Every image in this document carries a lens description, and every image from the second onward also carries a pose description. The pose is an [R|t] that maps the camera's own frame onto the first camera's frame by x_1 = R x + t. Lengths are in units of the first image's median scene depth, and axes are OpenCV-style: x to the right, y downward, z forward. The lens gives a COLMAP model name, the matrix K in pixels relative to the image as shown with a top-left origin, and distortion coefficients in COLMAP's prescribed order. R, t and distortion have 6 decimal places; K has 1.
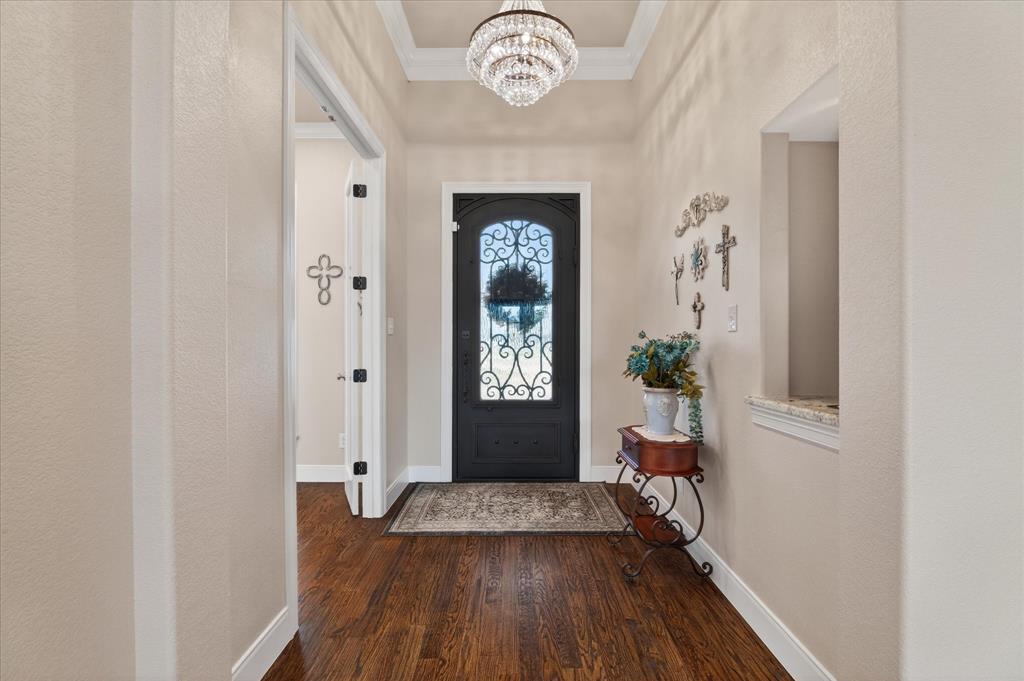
lens RADIAL K [[461.4, 0, 516.5], [0, 461.4, 341.7], [0, 0, 1]] dist [-0.002782, 0.002003]
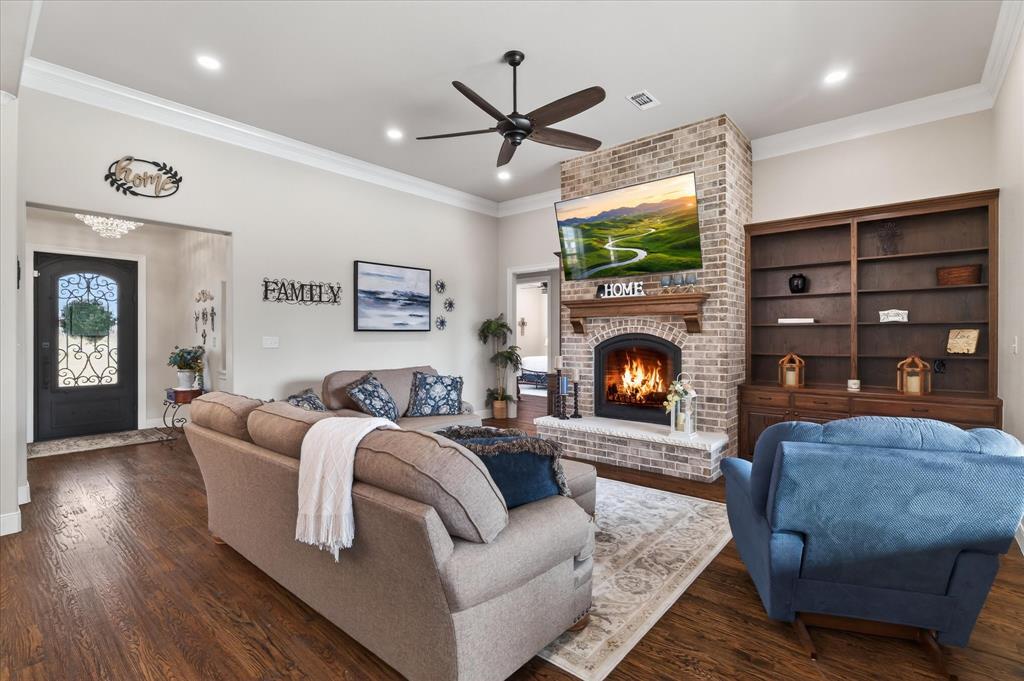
lens RADIAL K [[461.4, 0, 487.5], [0, 461.4, 339.1], [0, 0, 1]] dist [-0.002782, 0.002003]
pose [[0.674663, -0.000804, 0.738125, -0.247509], [-0.002069, 0.999993, 0.002980, -0.042024], [-0.738123, -0.003538, 0.674657, -1.101987]]
